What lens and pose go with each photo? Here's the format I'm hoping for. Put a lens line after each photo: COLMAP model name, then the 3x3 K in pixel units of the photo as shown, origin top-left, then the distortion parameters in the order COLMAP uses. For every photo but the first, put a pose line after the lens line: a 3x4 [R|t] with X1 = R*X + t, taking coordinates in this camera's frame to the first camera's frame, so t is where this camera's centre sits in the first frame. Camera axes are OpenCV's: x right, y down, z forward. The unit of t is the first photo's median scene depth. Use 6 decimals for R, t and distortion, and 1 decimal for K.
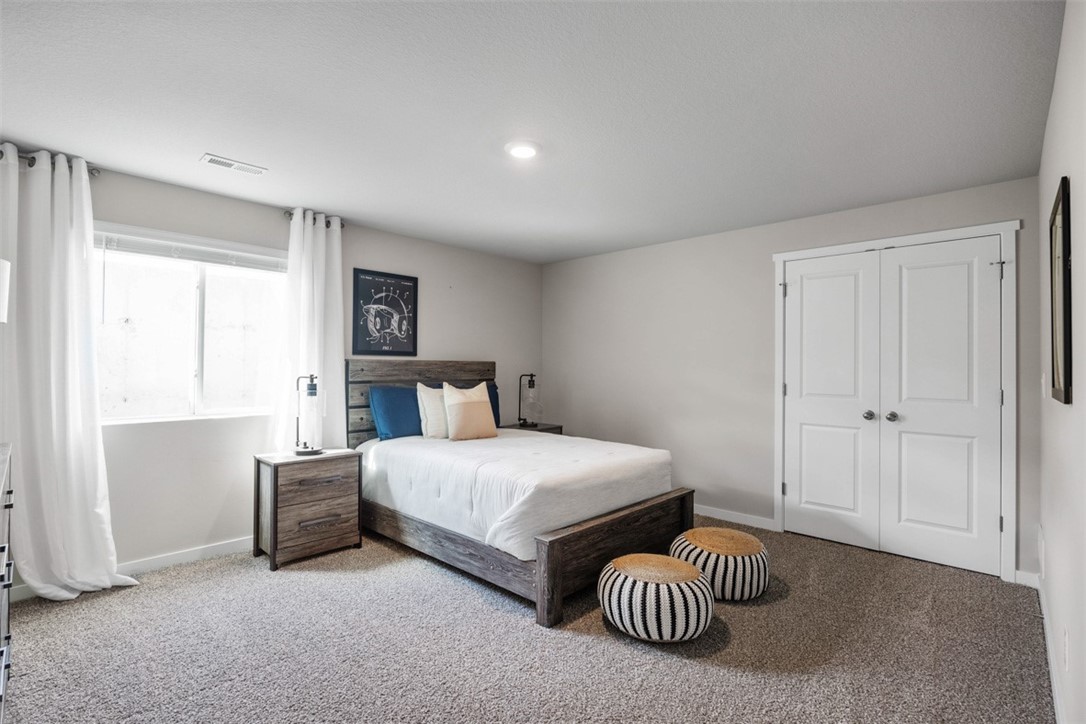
lens RADIAL K [[495.6, 0, 545.1], [0, 495.6, 368.5], [0, 0, 1]] dist [-0.004060, -0.000199]
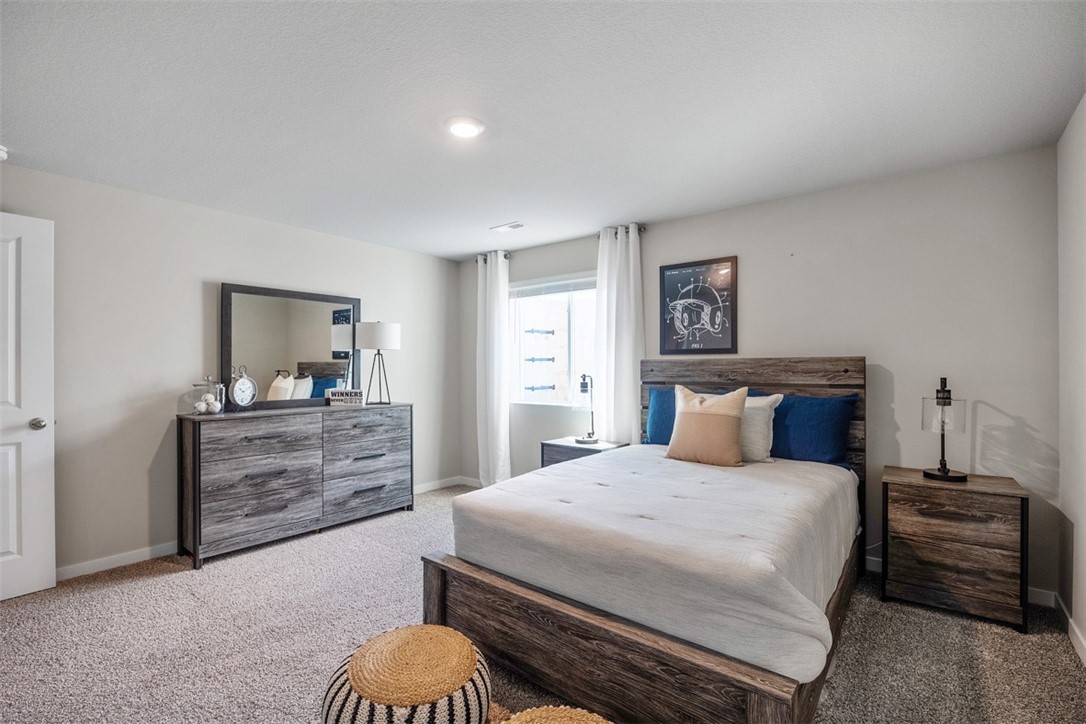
lens RADIAL K [[495.6, 0, 544.3], [0, 495.6, 359.9], [0, 0, 1]] dist [-0.004060, -0.000199]
pose [[0.086025, -0.020087, -0.996090, 0.556993], [0.000756, 0.999798, -0.020097, 0.001658], [0.996293, 0.000976, 0.086023, 0.670971]]
